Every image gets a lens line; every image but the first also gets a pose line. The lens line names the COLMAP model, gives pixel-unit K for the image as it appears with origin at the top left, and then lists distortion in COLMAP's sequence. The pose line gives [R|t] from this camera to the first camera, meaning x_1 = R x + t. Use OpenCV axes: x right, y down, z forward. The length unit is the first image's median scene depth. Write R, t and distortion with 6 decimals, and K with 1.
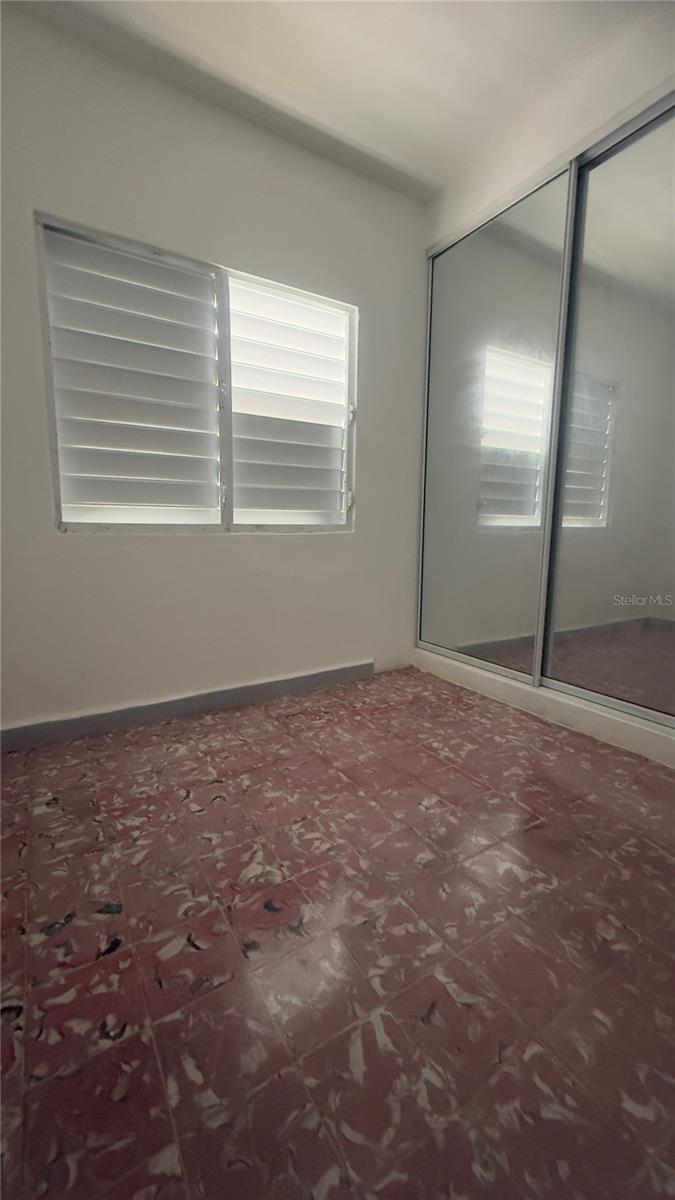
lens RADIAL K [[479.0, 0, 339.3], [0, 479.0, 593.7], [0, 0, 1]] dist [-0.000181, 0.000746]
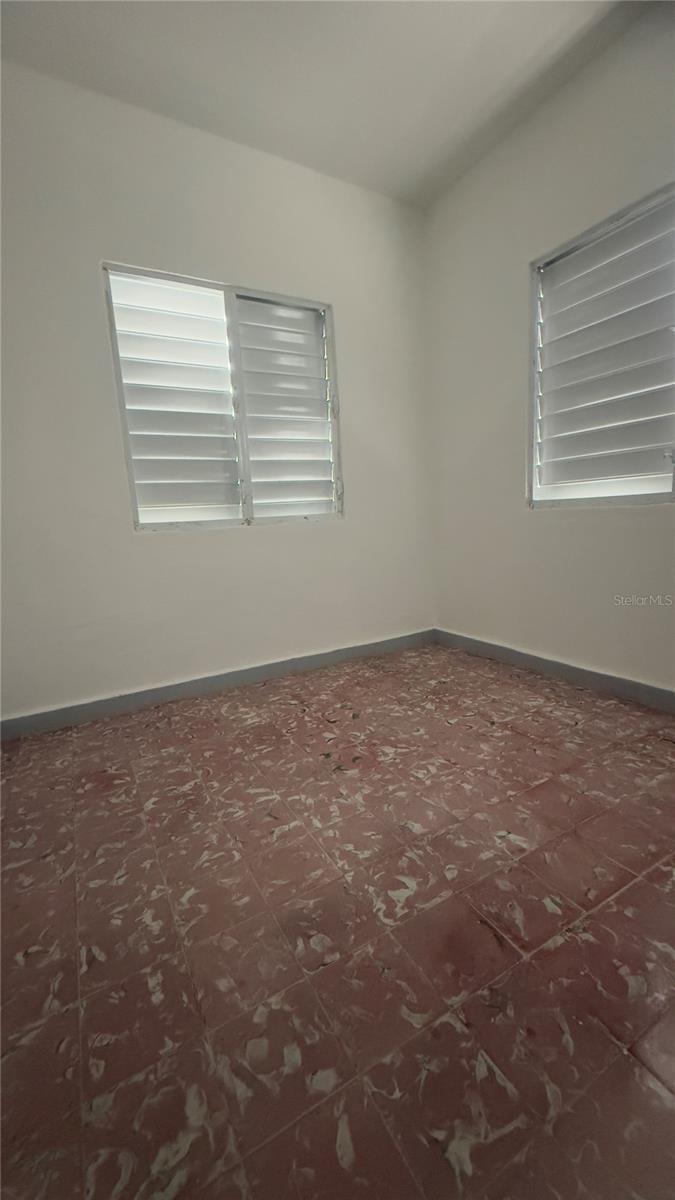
lens RADIAL K [[479.0, 0, 339.3], [0, 479.0, 593.7], [0, 0, 1]] dist [-0.000181, 0.000746]
pose [[-0.053882, 0.154374, -0.986542, 1.079209], [-0.088534, 0.983348, 0.158710, -0.088365], [0.994615, 0.095894, -0.039318, 0.797034]]
